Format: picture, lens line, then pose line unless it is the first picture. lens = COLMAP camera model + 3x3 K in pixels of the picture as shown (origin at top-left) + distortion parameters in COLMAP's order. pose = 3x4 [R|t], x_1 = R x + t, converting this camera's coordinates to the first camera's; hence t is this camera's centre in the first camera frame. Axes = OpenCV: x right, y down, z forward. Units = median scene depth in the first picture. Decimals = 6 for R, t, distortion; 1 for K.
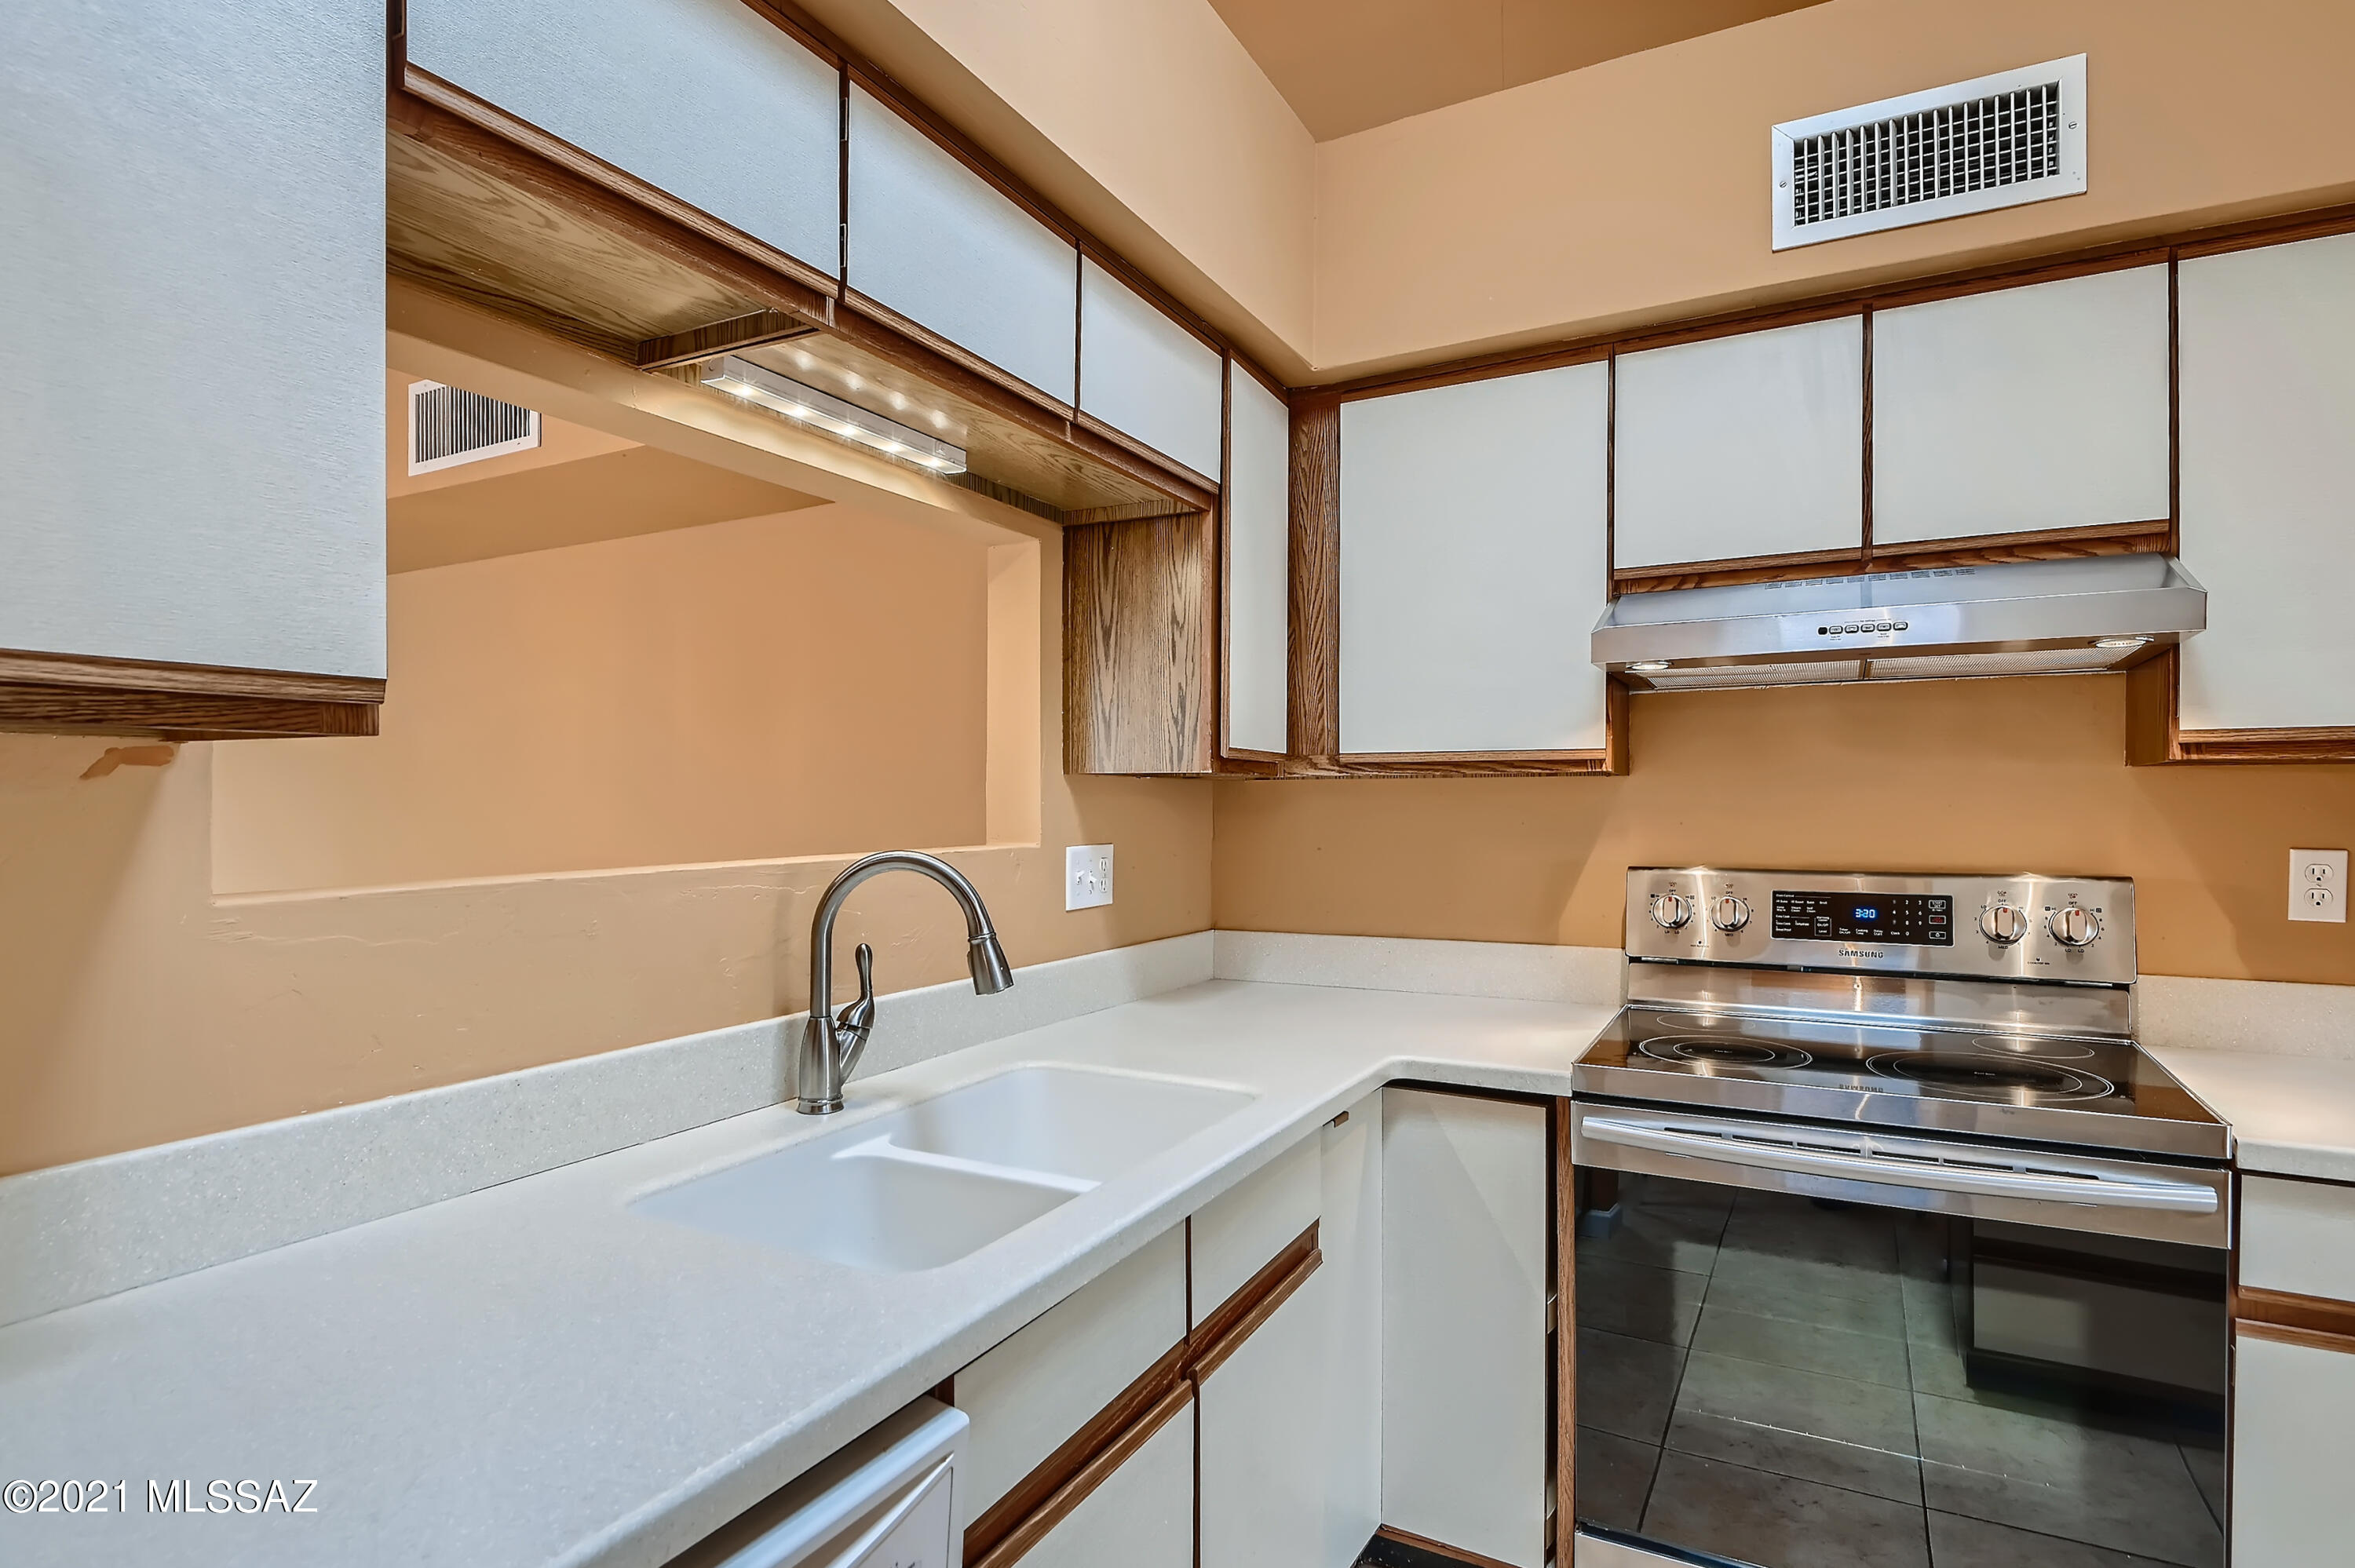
lens RADIAL K [[1194.5, 0, 1173.5], [0, 1194.5, 809.4], [0, 0, 1]] dist [0.001771, -0.007547]
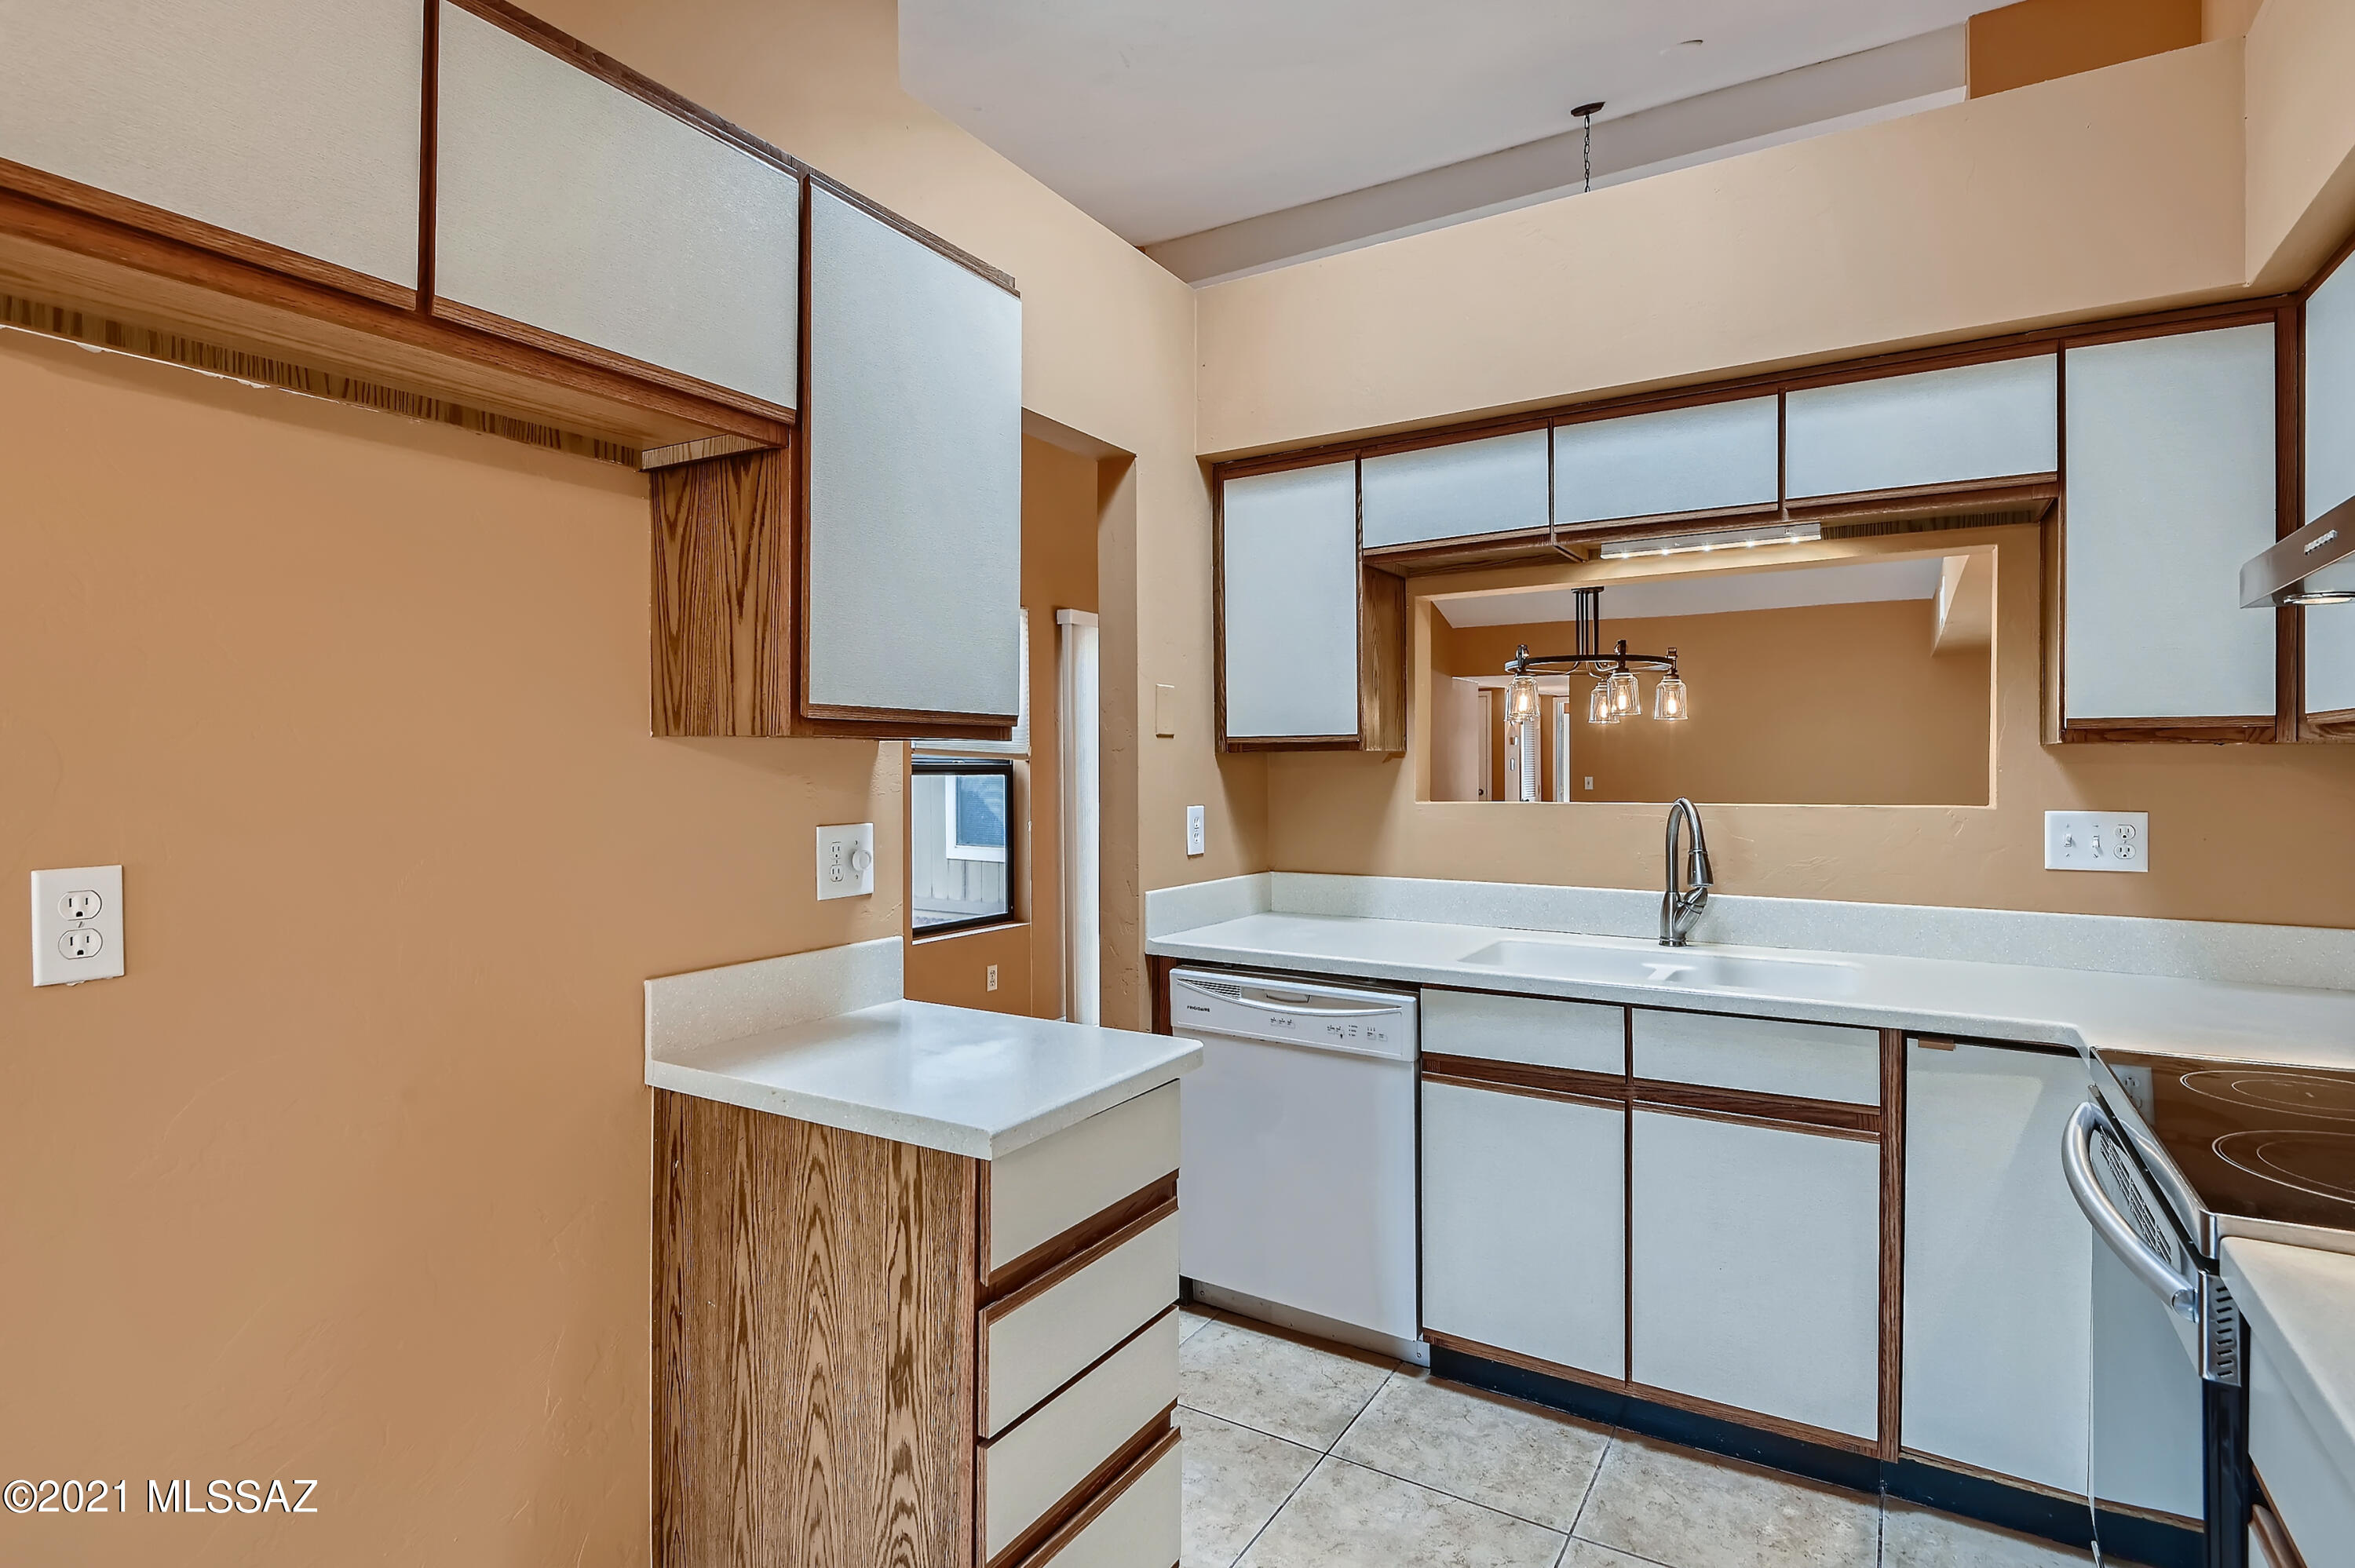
lens RADIAL K [[1194.5, 0, 1173.0], [0, 1194.5, 761.8], [0, 0, 1]] dist [0.001771, -0.007547]
pose [[-0.063235, -0.003257, -0.997993, 1.200927], [-0.003423, 0.999989, -0.003047, -0.008313], [0.997993, 0.003223, -0.063245, 0.298516]]
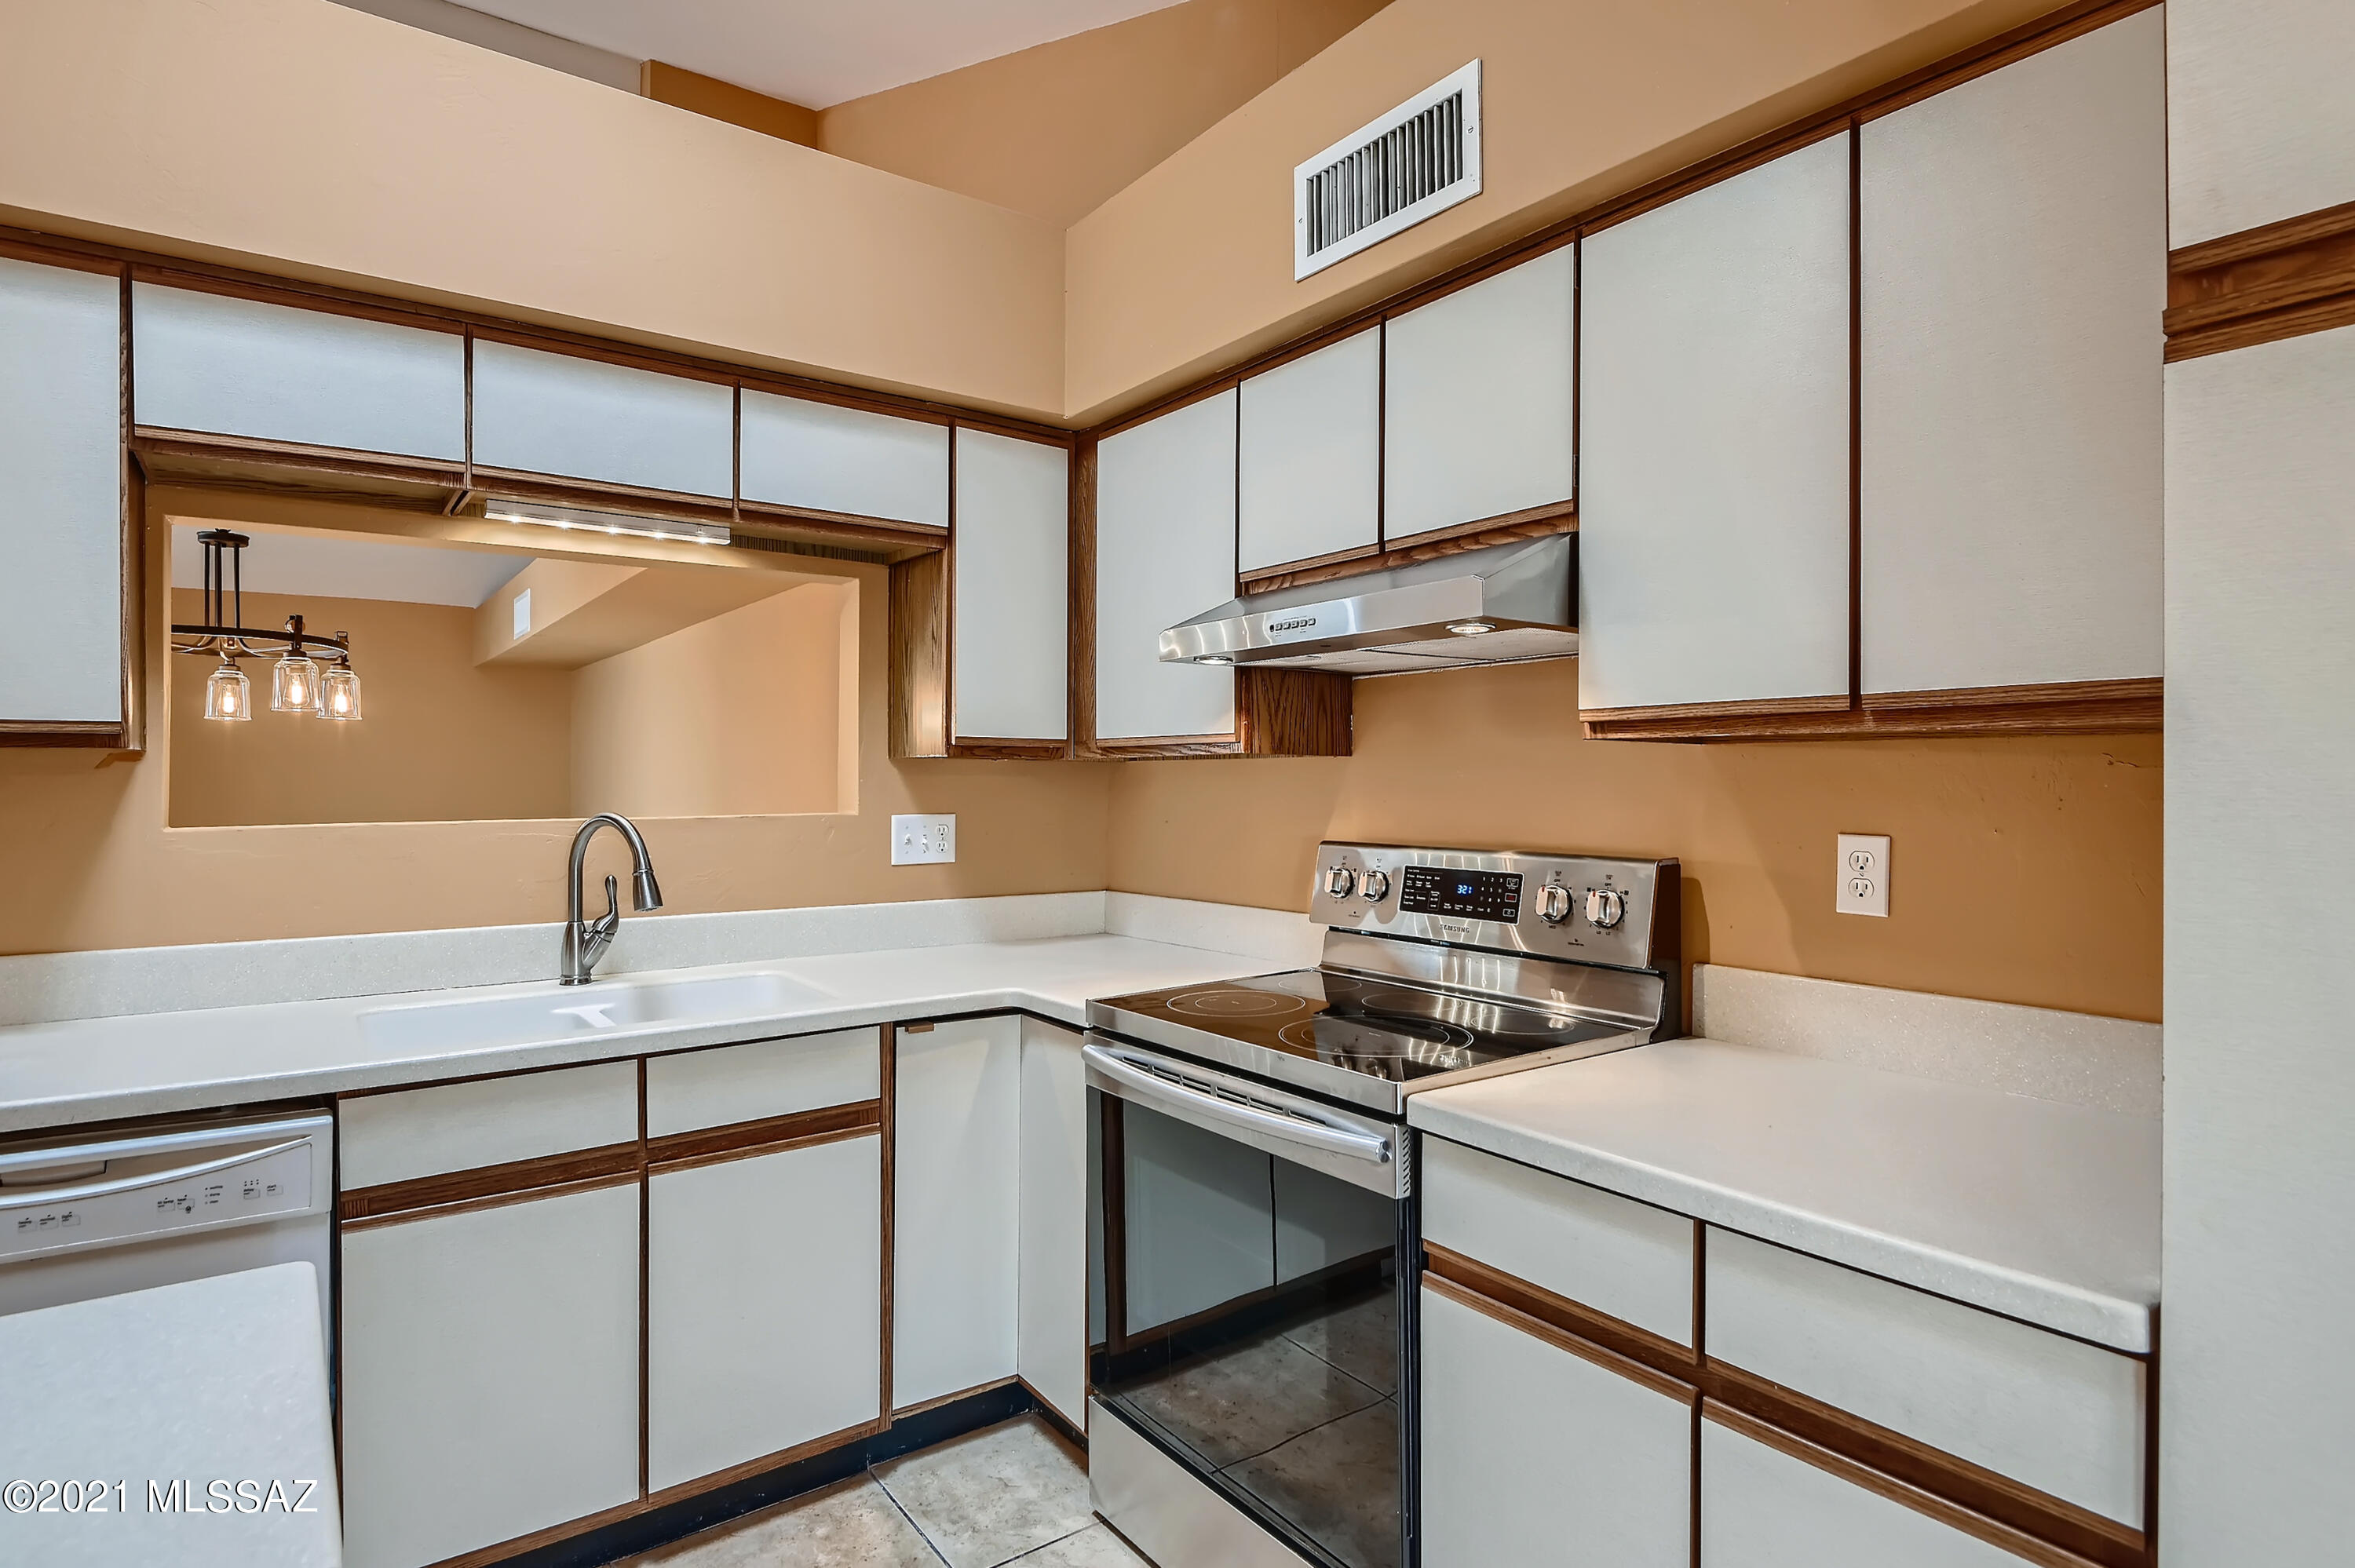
lens RADIAL K [[1218.9, 0, 1173.0], [0, 1218.9, 777.5], [0, 0, 1]] dist [0.001199, -0.003289]
pose [[0.903239, 0.000755, -0.429137, 0.839761], [-0.003286, 0.999981, -0.005158, -0.003255], [0.429125, 0.006069, 0.903225, -0.058399]]
